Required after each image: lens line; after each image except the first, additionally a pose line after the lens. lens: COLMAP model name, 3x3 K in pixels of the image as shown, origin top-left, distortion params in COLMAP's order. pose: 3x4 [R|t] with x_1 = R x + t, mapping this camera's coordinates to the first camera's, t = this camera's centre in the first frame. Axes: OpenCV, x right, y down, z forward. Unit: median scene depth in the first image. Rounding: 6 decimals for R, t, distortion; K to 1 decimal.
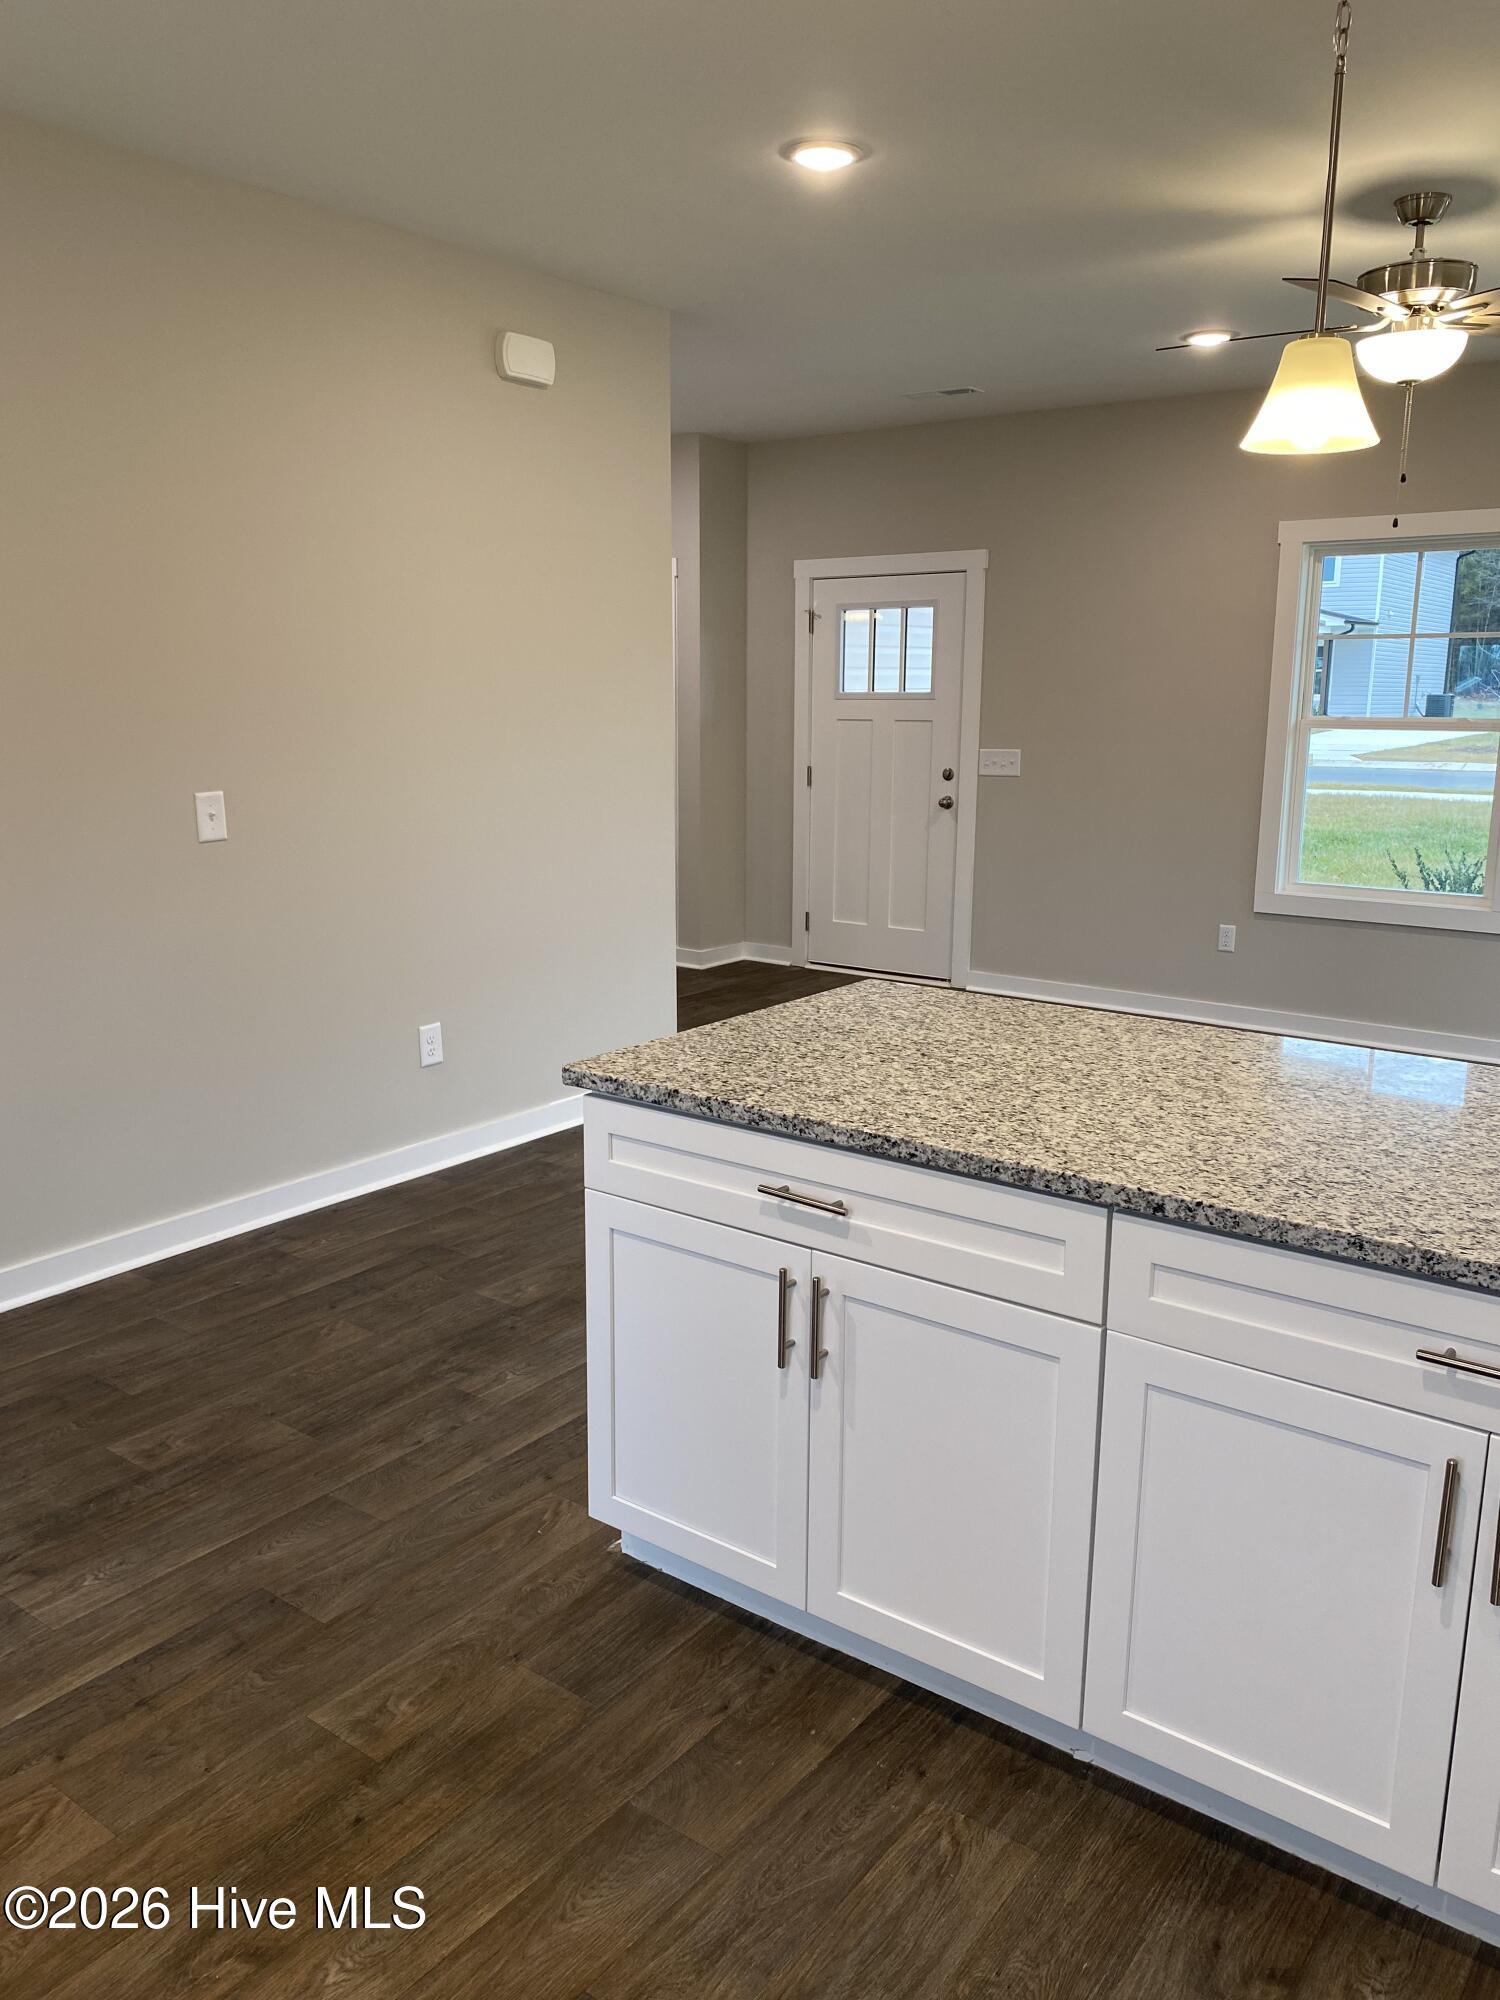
lens RADIAL K [[1548.3, 0, 744.2], [0, 1548.3, 1022.4], [0, 0, 1]] dist [-0.043139, 0.052185]
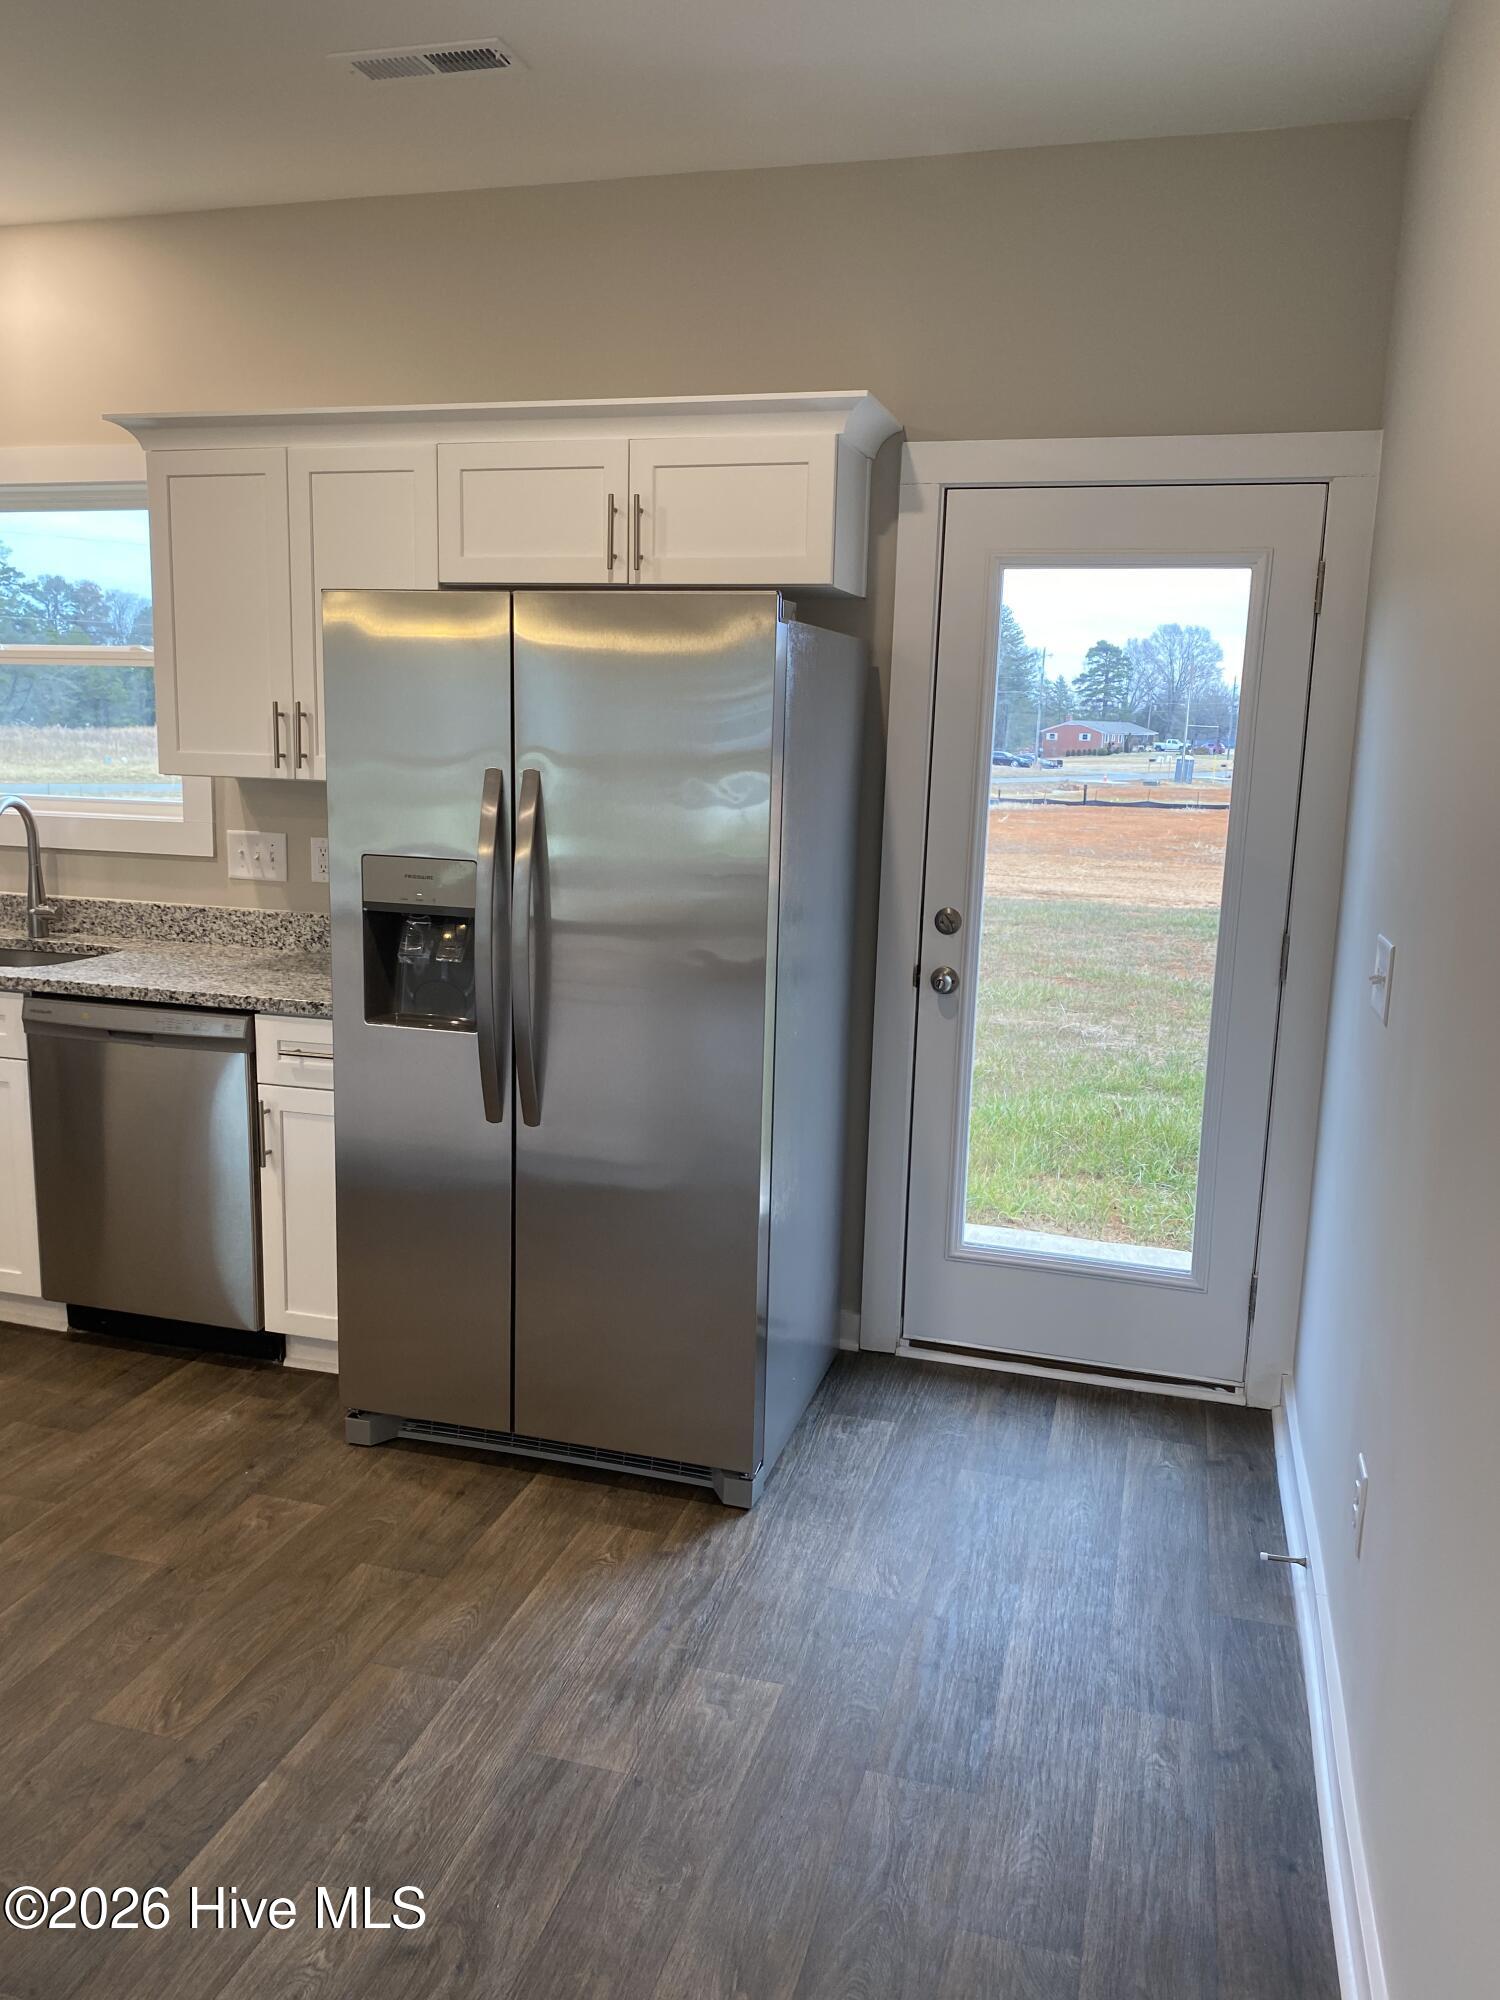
lens RADIAL K [[1529.4, 0, 738.7], [0, 1529.4, 1009.7], [0, 0, 1]] dist [0.002142, -0.005677]
pose [[-0.932515, 0.034825, -0.359448, -0.461637], [-0.112191, 0.918153, 0.380012, -0.440157], [0.343262, 0.394693, -0.852284, 1.900175]]
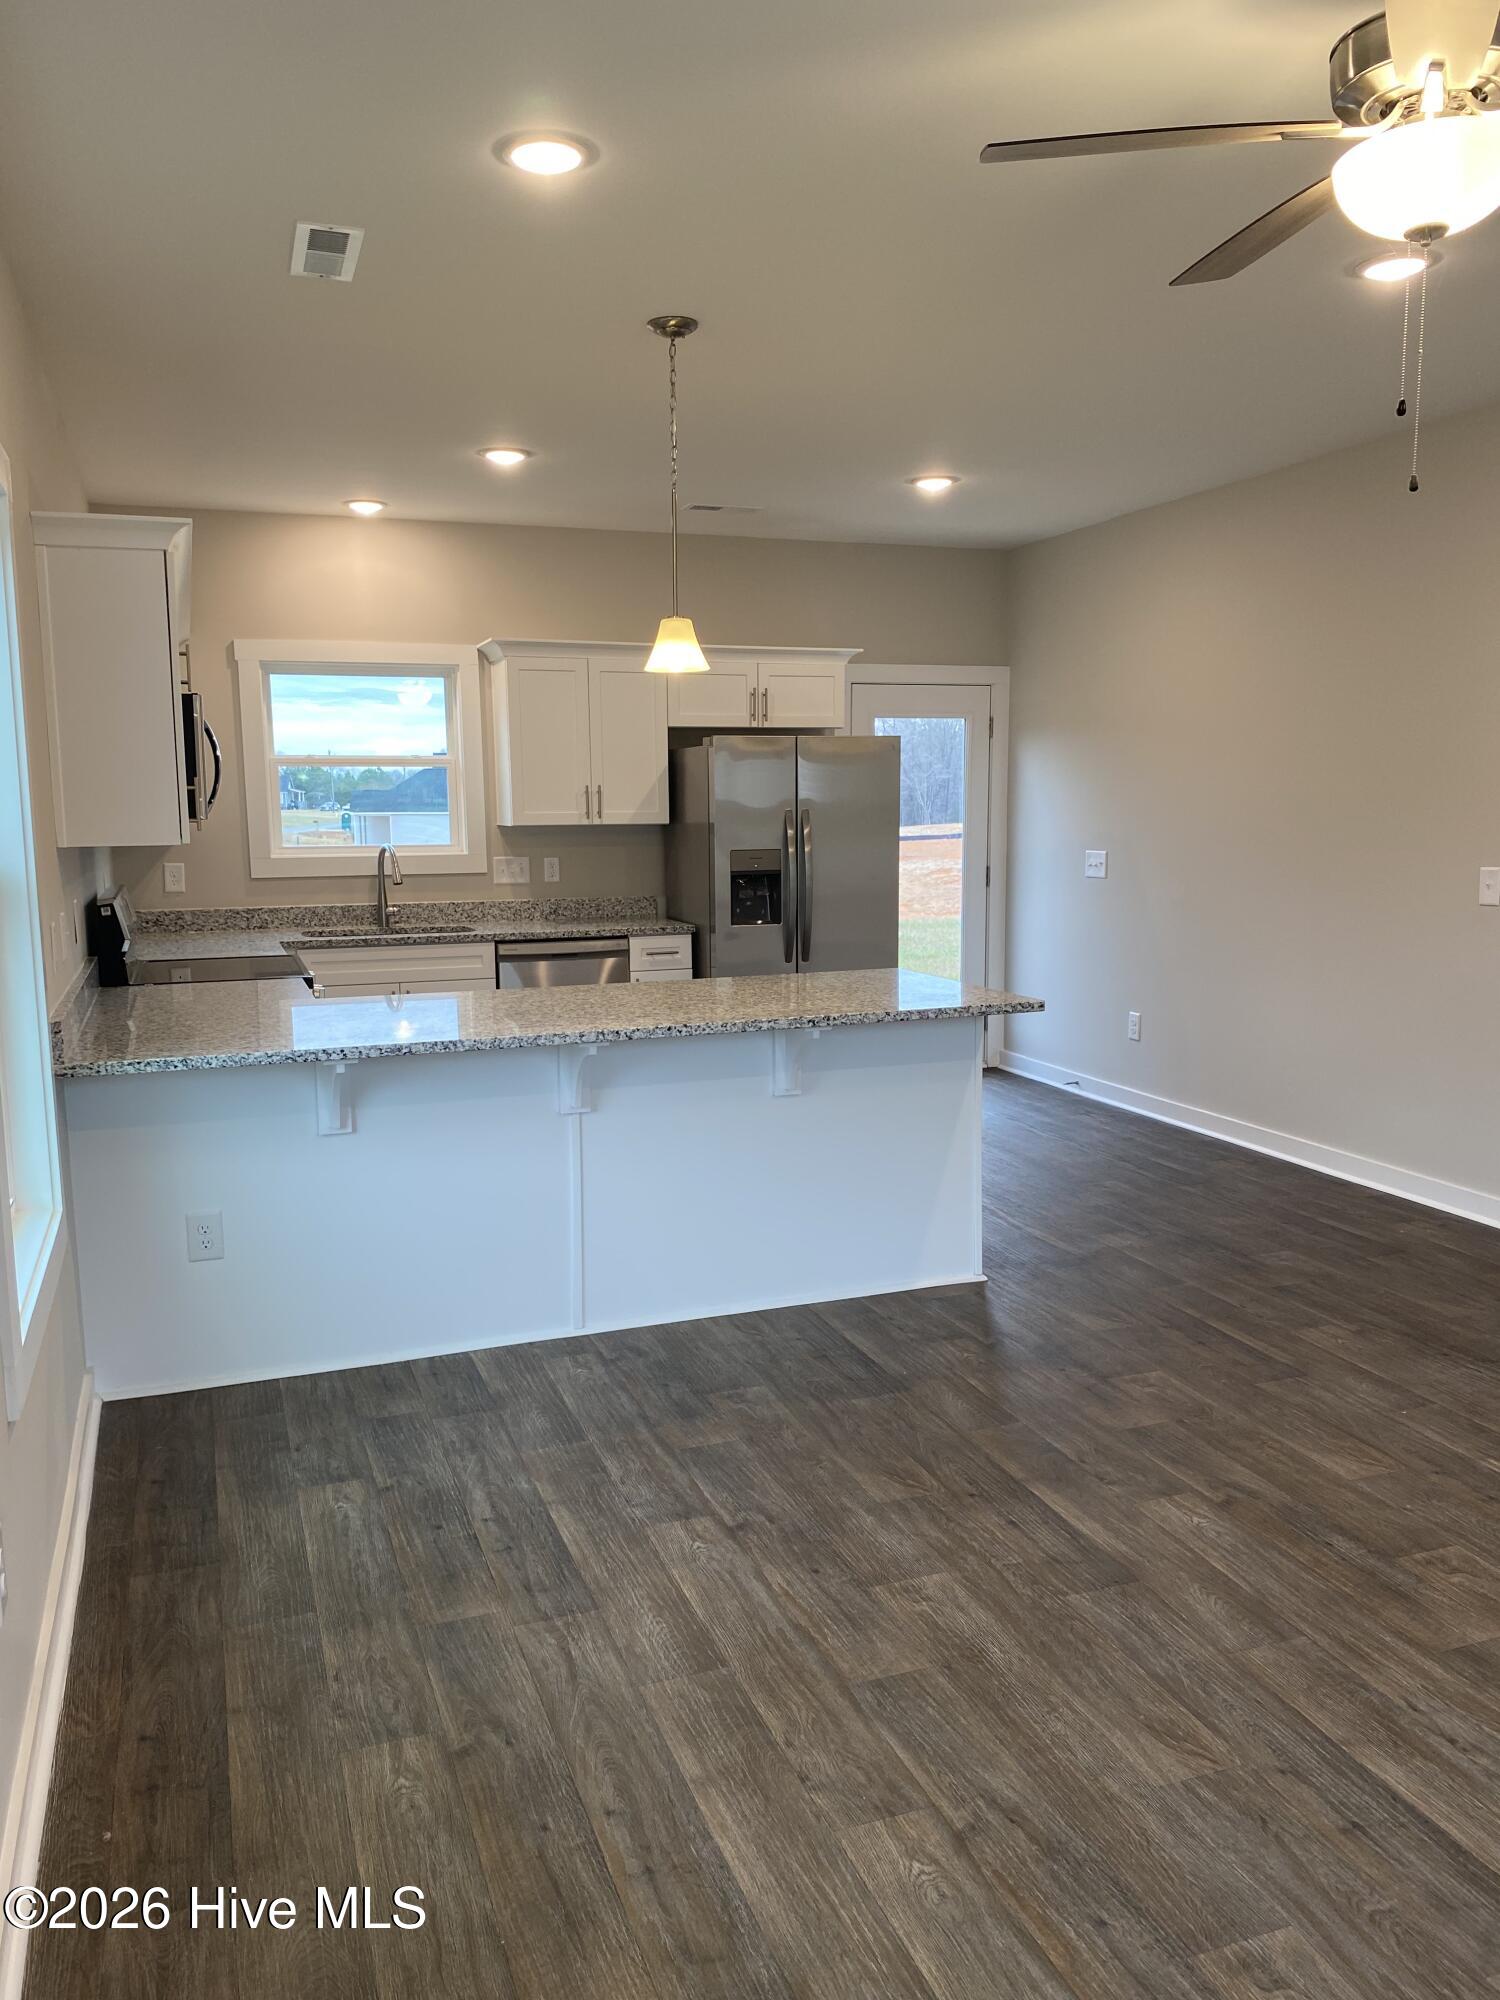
lens RADIAL K [[1517.4, 0, 745.3], [0, 1517.4, 1015.6], [0, 0, 1]] dist [0.063610, -0.108073]
pose [[-0.540193, 0.118528, -0.833152, 2.073733], [-0.183465, 0.949631, 0.254052, -0.482405], [0.821299, 0.290091, -0.491238, 2.215844]]
